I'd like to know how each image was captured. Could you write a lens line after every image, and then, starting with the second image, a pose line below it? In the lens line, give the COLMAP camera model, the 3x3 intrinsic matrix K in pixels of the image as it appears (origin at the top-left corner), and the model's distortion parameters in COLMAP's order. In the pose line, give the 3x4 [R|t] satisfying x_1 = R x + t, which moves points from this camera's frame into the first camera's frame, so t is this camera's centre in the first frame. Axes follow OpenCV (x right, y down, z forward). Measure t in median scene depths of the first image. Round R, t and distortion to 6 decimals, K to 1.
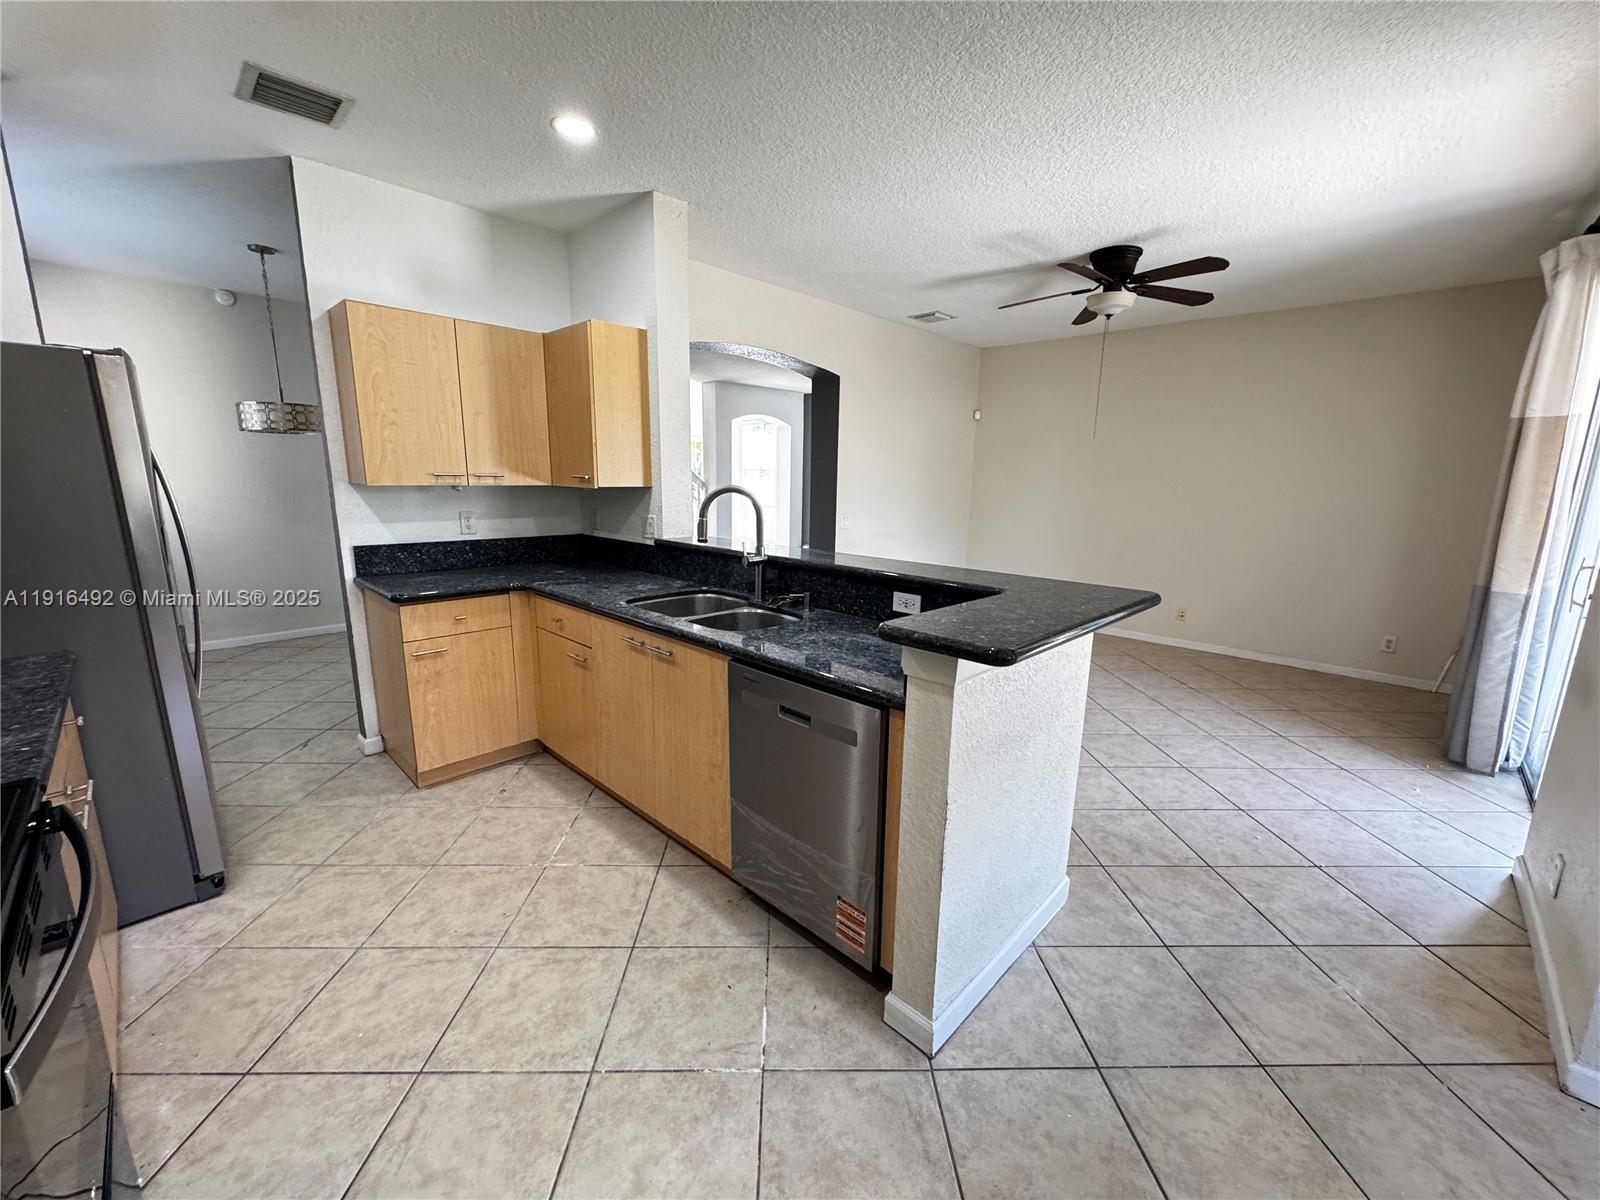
lens RADIAL K [[639.0, 0, 800.7], [0, 639.0, 600.7], [0, 0, 1]] dist [-0.003373, 0.000305]
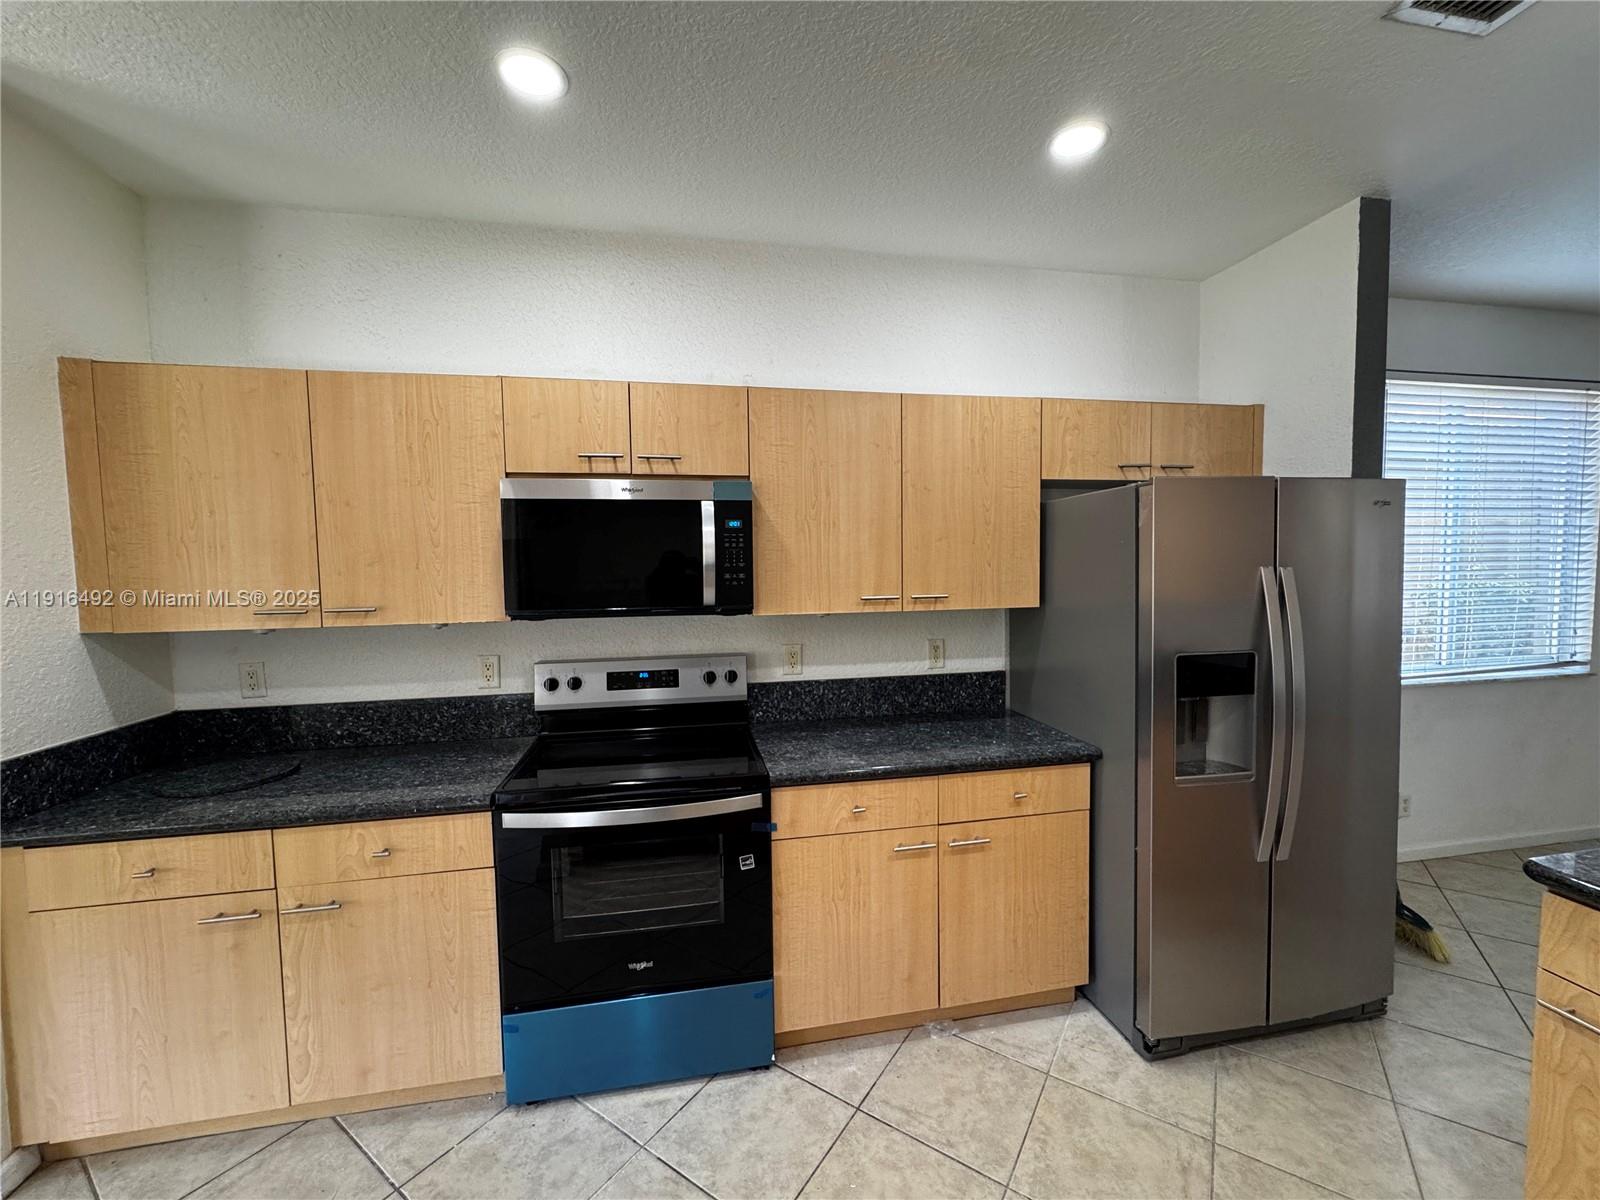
lens RADIAL K [[639.0, 0, 805.8], [0, 639.0, 599.3], [0, 0, 1]] dist [-0.003373, 0.000305]
pose [[-0.578916, 0.040637, -0.814374, 0.051490], [-0.153957, 0.975345, 0.158113, -0.178992], [0.800720, 0.216913, -0.558387, 0.735848]]
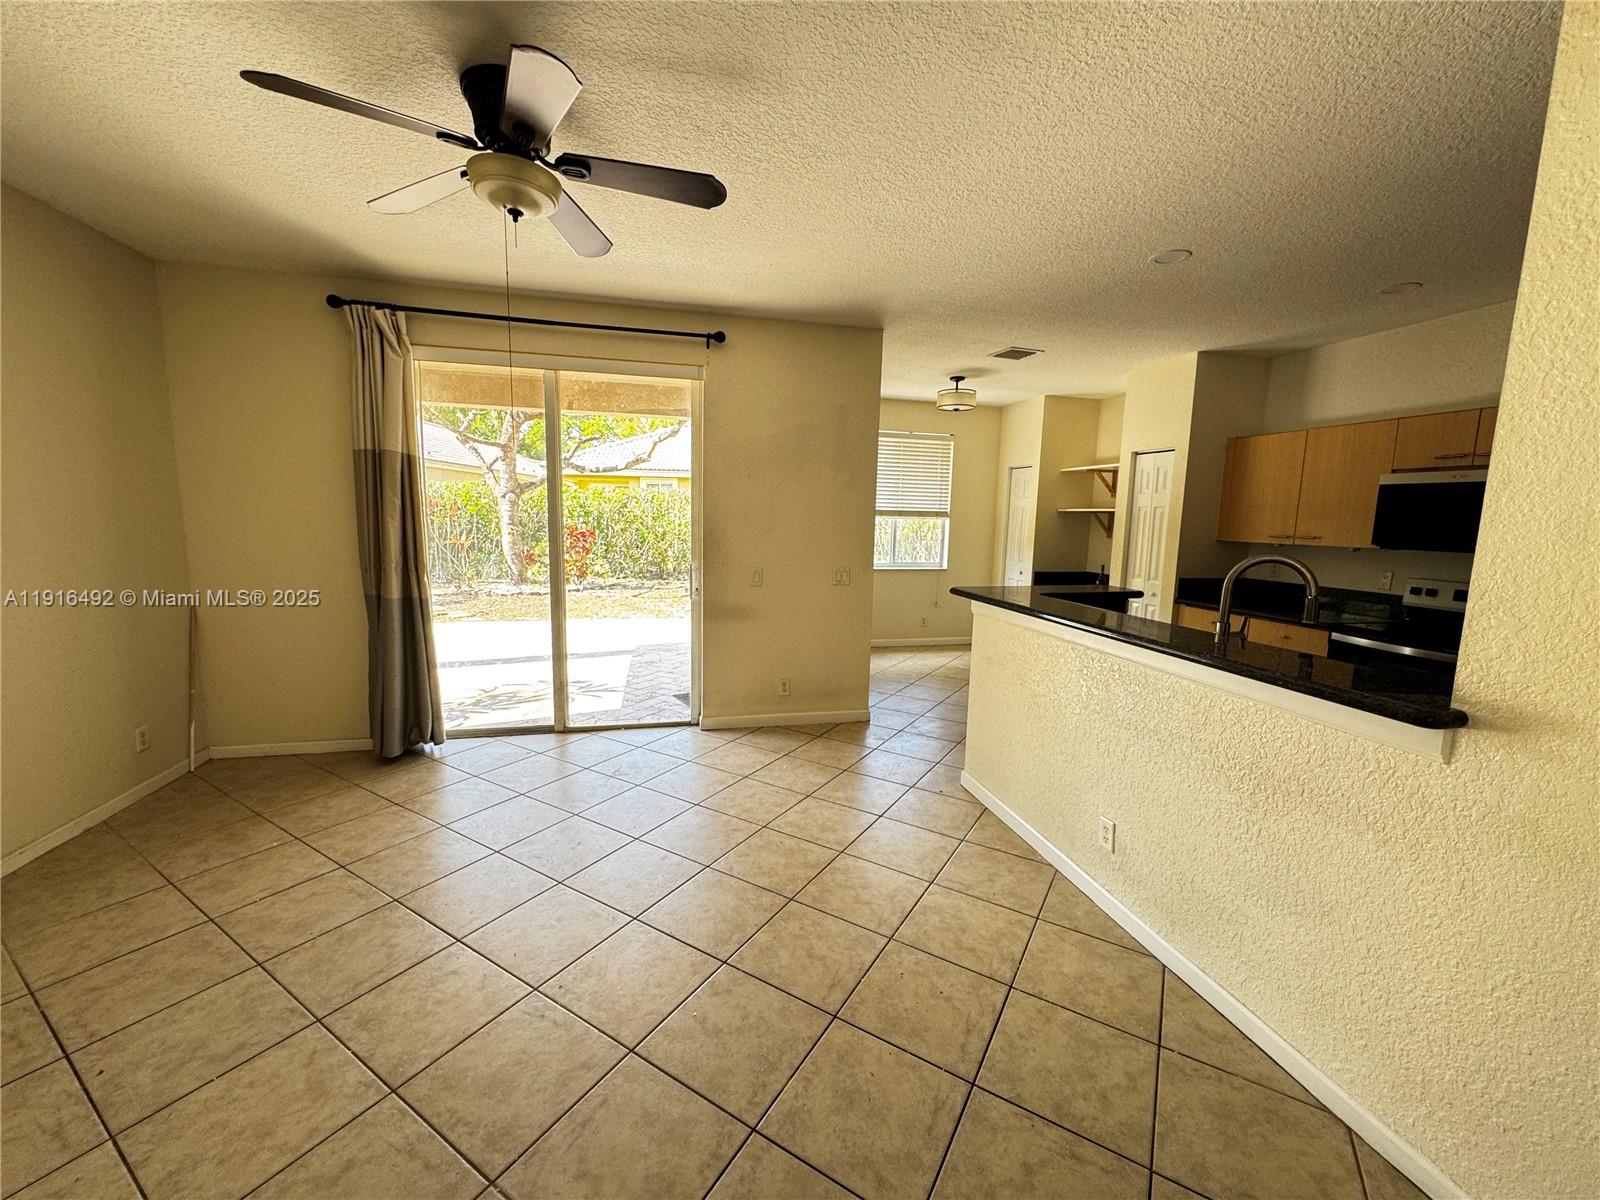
lens RADIAL K [[639.0, 0, 810.8], [0, 639.0, 600.4], [0, 0, 1]] dist [-0.003373, 0.000305]
pose [[-0.843219, -0.105091, 0.527198, -0.046582], [0.070848, 0.950425, 0.302774, -0.380757], [-0.532881, 0.292656, -0.793971, 1.823075]]
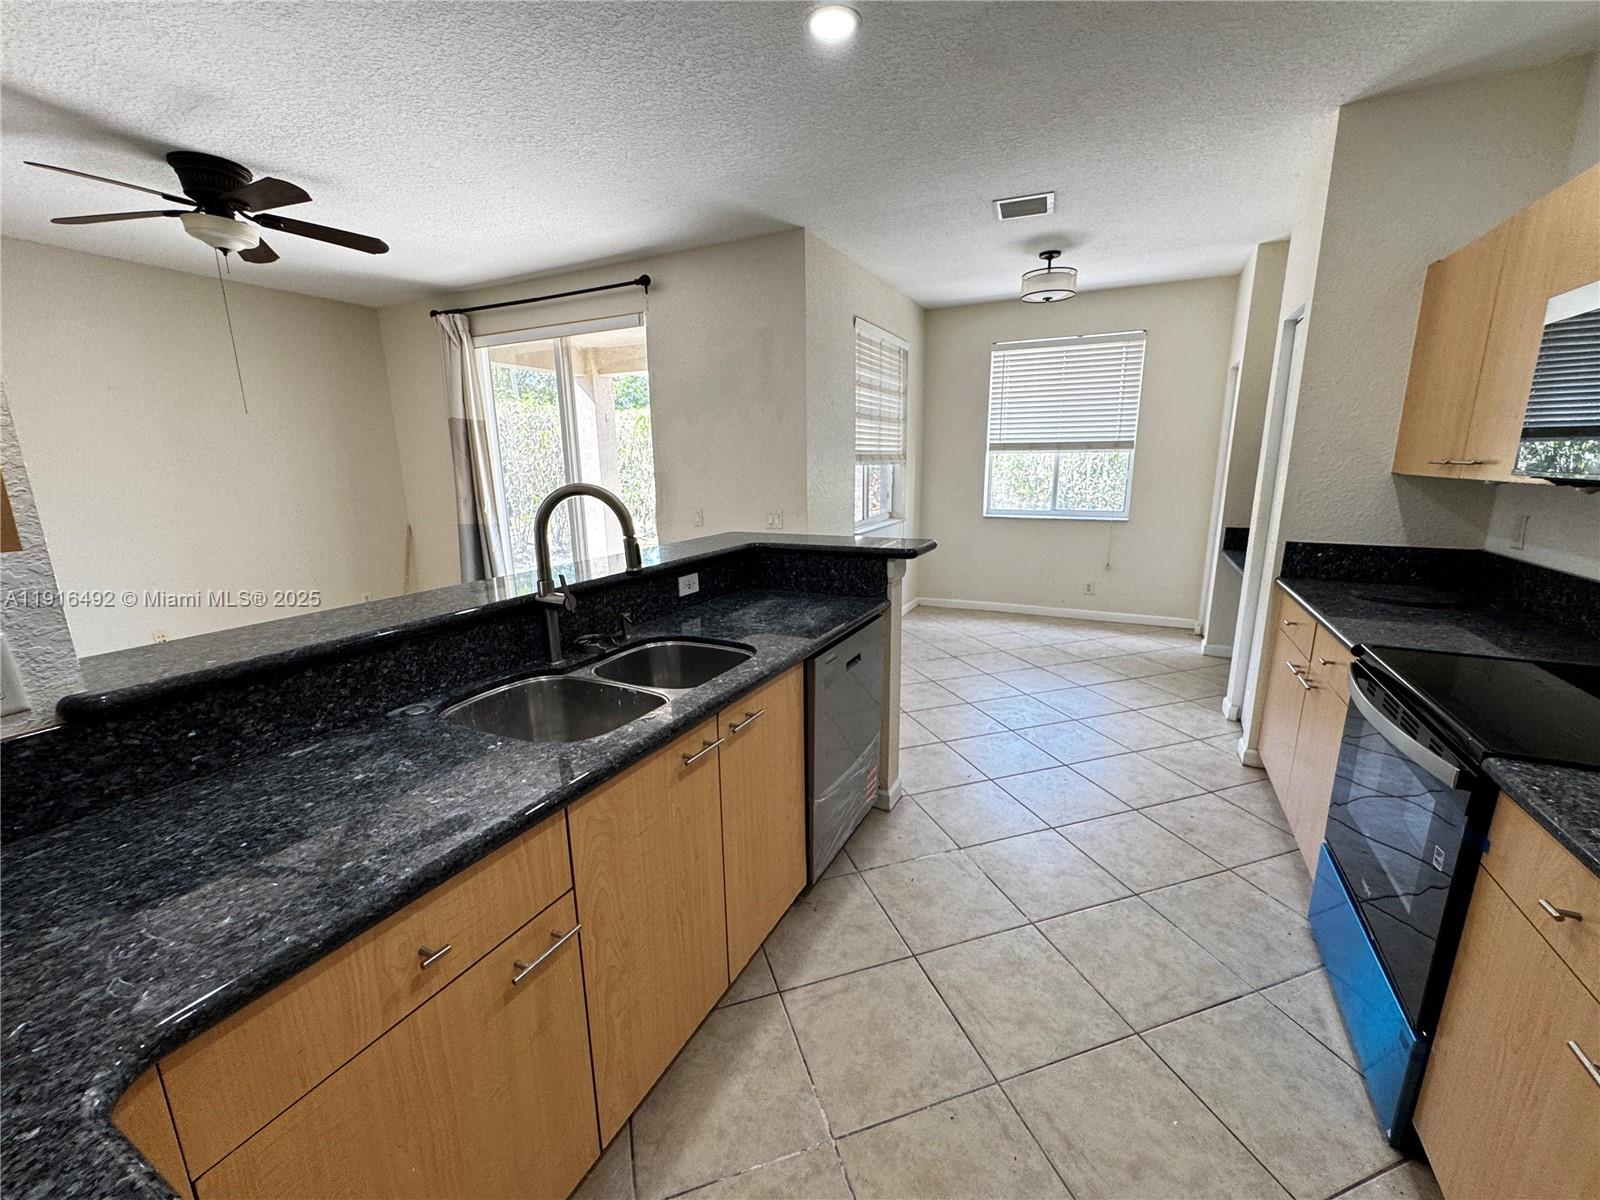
lens RADIAL K [[639.0, 0, 801.5], [0, 639.0, 602.0], [0, 0, 1]] dist [-0.003373, 0.000305]
pose [[-0.292659, -0.222345, 0.930007, -0.679814], [0.194222, 0.938494, 0.285493, -0.182457], [-0.936284, 0.264180, -0.231474, 0.851841]]
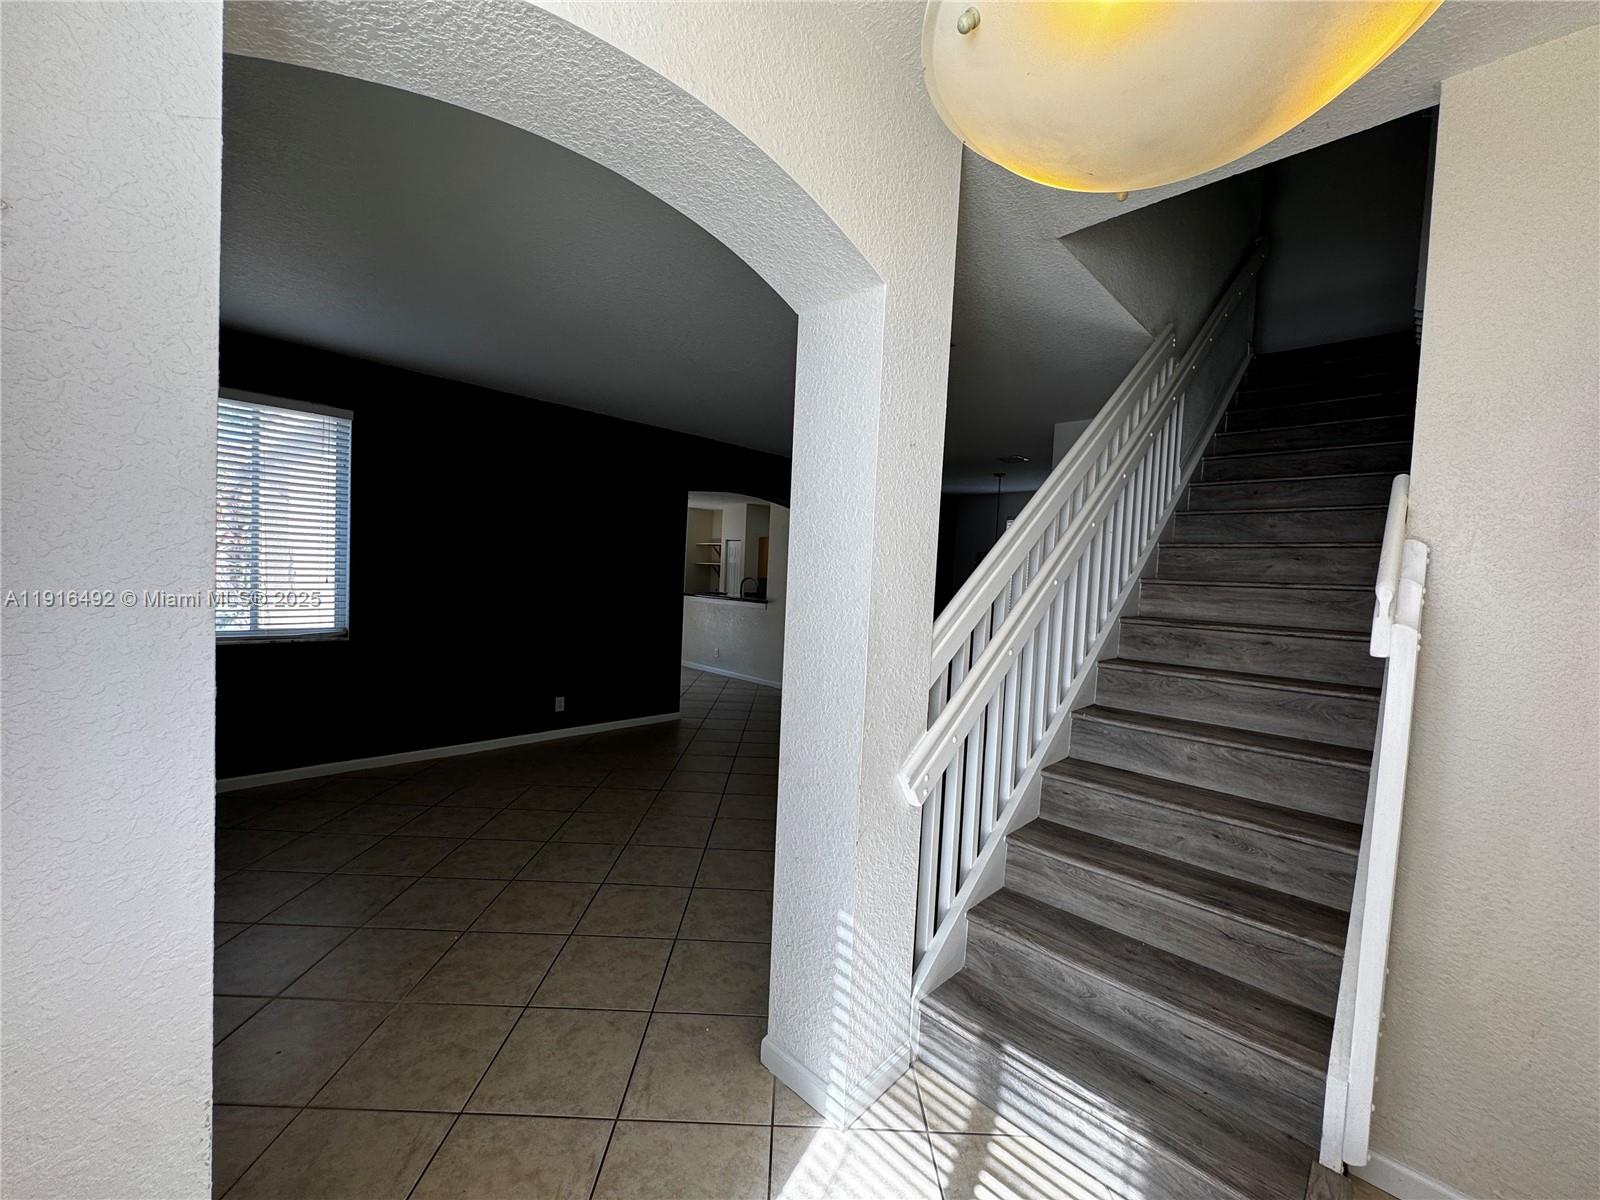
lens RADIAL K [[639.0, 0, 809.5], [0, 639.0, 595.7], [0, 0, 1]] dist [-0.003373, 0.000305]
pose [[-0.997718, -0.065358, -0.016954, -0.318366], [-0.067519, 0.967786, 0.242550, -0.869134], [0.000556, 0.243141, -0.969991, 3.958733]]
